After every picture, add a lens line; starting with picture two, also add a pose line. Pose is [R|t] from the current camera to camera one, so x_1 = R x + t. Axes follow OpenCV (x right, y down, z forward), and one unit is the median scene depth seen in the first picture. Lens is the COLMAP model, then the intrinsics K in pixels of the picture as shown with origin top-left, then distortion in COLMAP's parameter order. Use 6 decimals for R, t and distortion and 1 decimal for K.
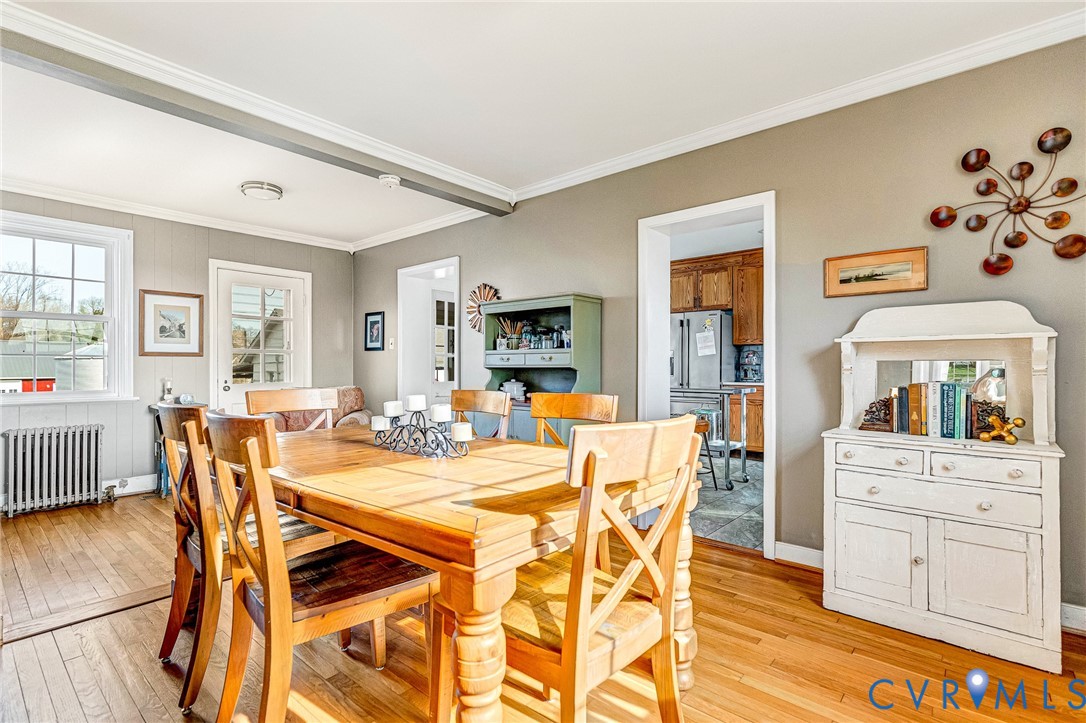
lens RADIAL K [[511.1, 0, 543.0], [0, 511.1, 361.5], [0, 0, 1]] dist [0.000560, 0.000036]
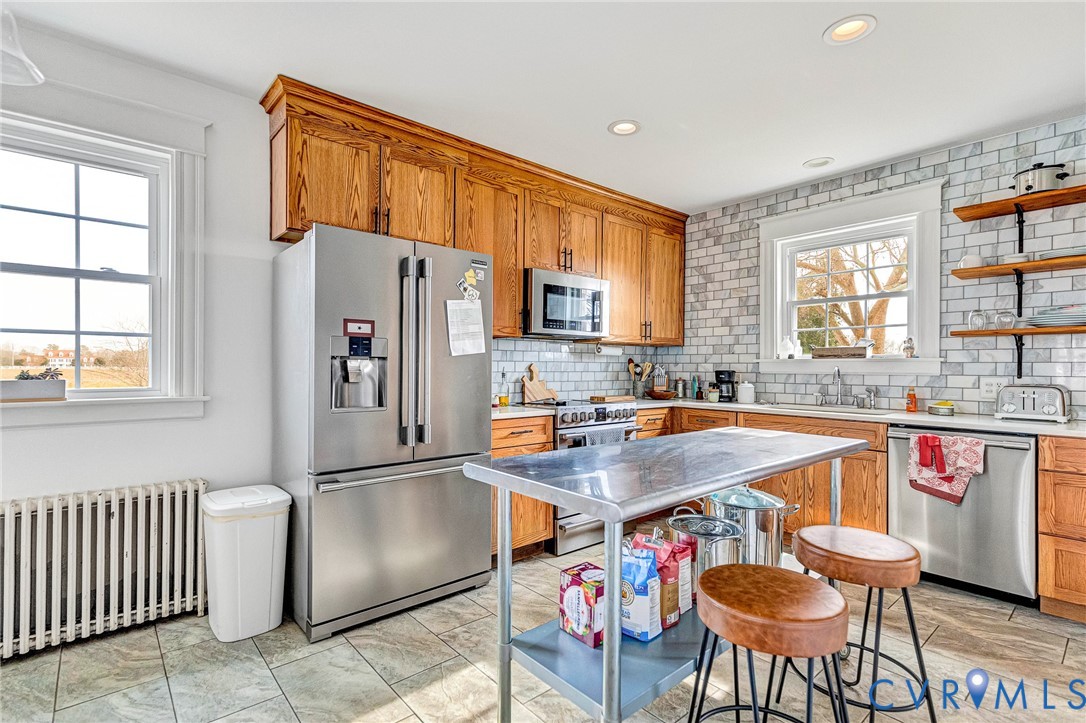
lens RADIAL K [[511.1, 0, 543.0], [0, 511.1, 361.5], [0, 0, 1]] dist [0.000560, 0.000036]
pose [[0.140828, 0.011019, 0.989973, -0.078954], [-0.009650, 0.999906, -0.009757, -0.004369], [-0.989987, -0.008180, 0.140921, 0.849126]]
